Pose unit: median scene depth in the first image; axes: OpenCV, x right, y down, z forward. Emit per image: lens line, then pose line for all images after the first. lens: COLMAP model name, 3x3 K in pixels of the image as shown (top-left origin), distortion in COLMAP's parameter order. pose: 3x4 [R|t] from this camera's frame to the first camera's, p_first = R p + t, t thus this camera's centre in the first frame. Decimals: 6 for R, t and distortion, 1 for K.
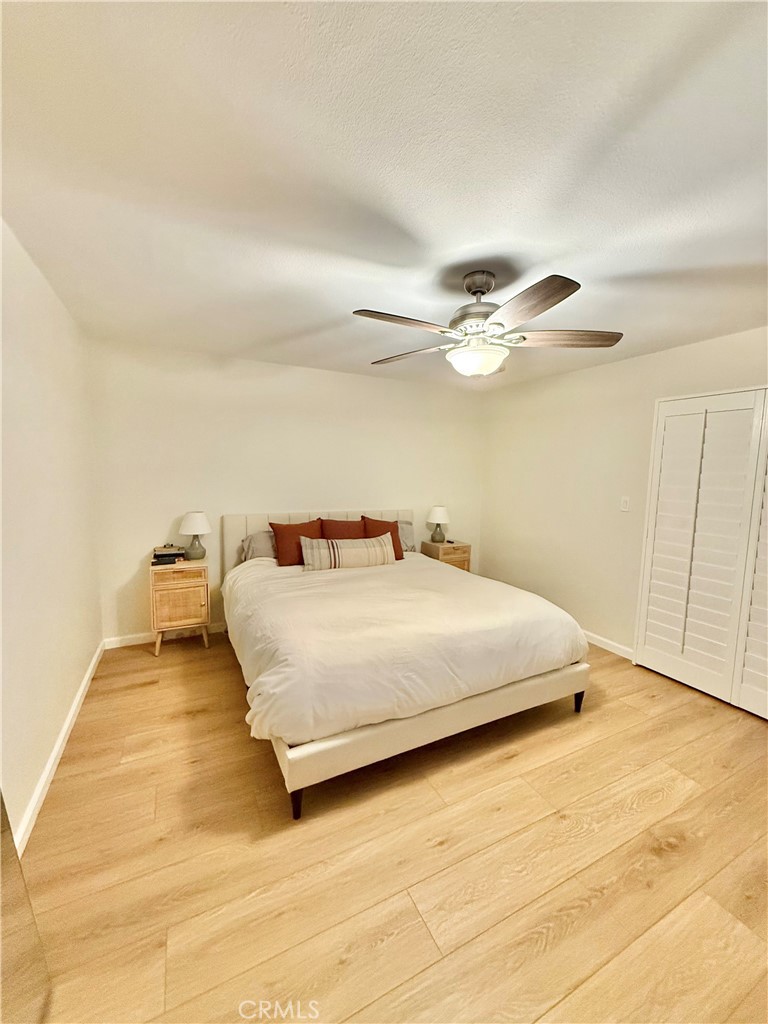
lens RADIAL K [[405.4, 0, 383.8], [0, 405.4, 509.5], [0, 0, 1]] dist [-0.000921, 0.000001]
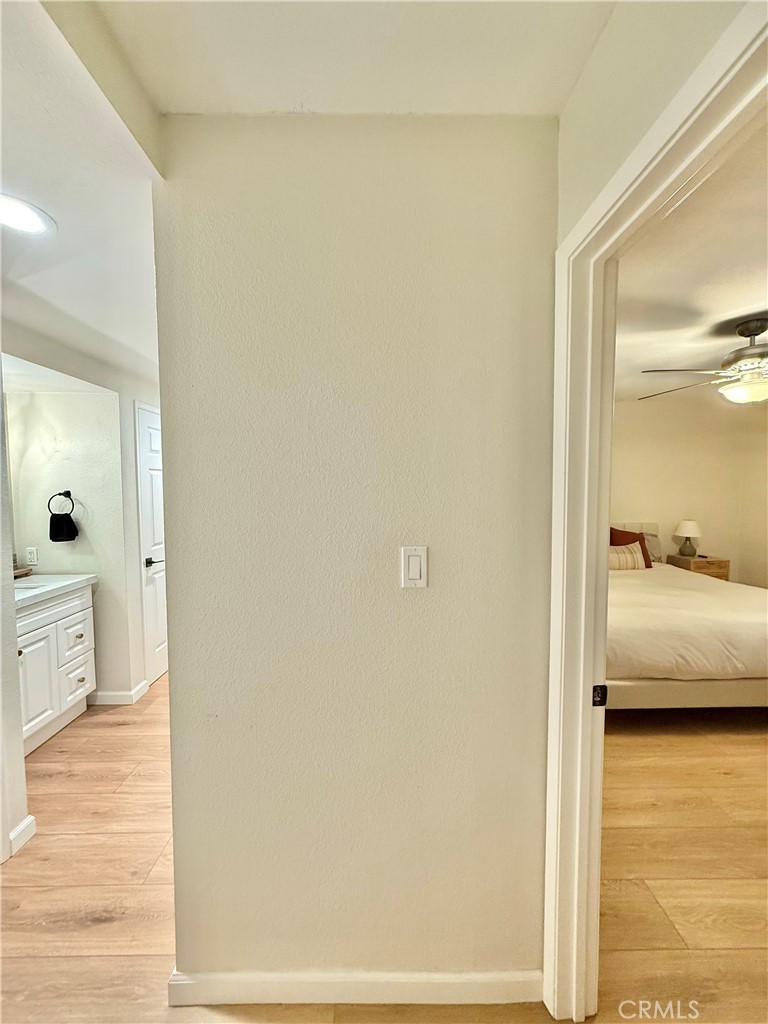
lens RADIAL K [[407.2, 0, 384.2], [0, 407.2, 510.1], [0, 0, 1]] dist [-0.000926, 0.000376]
pose [[0.896311, 0.001147, -0.443425, -0.155404], [-0.022487, 0.998827, -0.042872, 0.046272], [0.442856, 0.048398, 0.895286, -0.402432]]
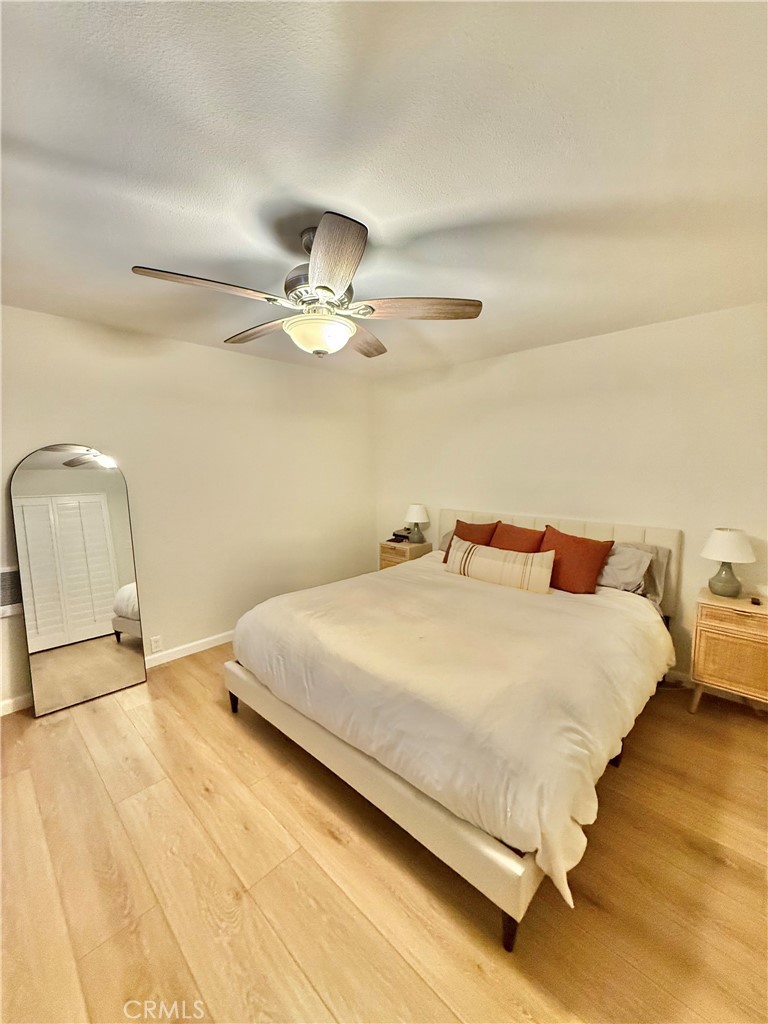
lens RADIAL K [[405.9, 0, 383.5], [0, 405.9, 508.7], [0, 0, 1]] dist [-0.002251, 0.000289]
pose [[0.335400, 0.076056, -0.939001, 0.808144], [-0.082765, 0.995261, 0.051050, -0.042243], [0.938433, 0.060594, 0.340106, 0.626387]]
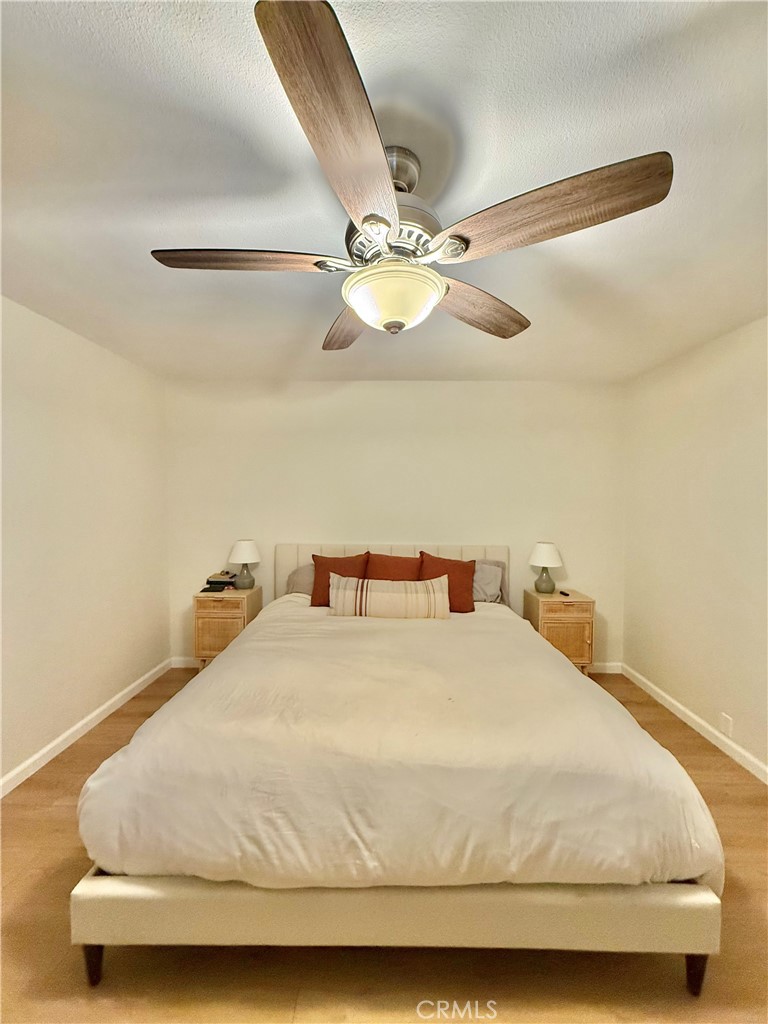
lens RADIAL K [[407.2, 0, 384.2], [0, 407.2, 510.1], [0, 0, 1]] dist [-0.000926, 0.000376]
pose [[0.886254, -0.000622, -0.463200, 0.361320], [-0.032631, 0.997431, -0.063772, -0.017614], [0.462049, 0.071633, 0.883957, 0.356529]]
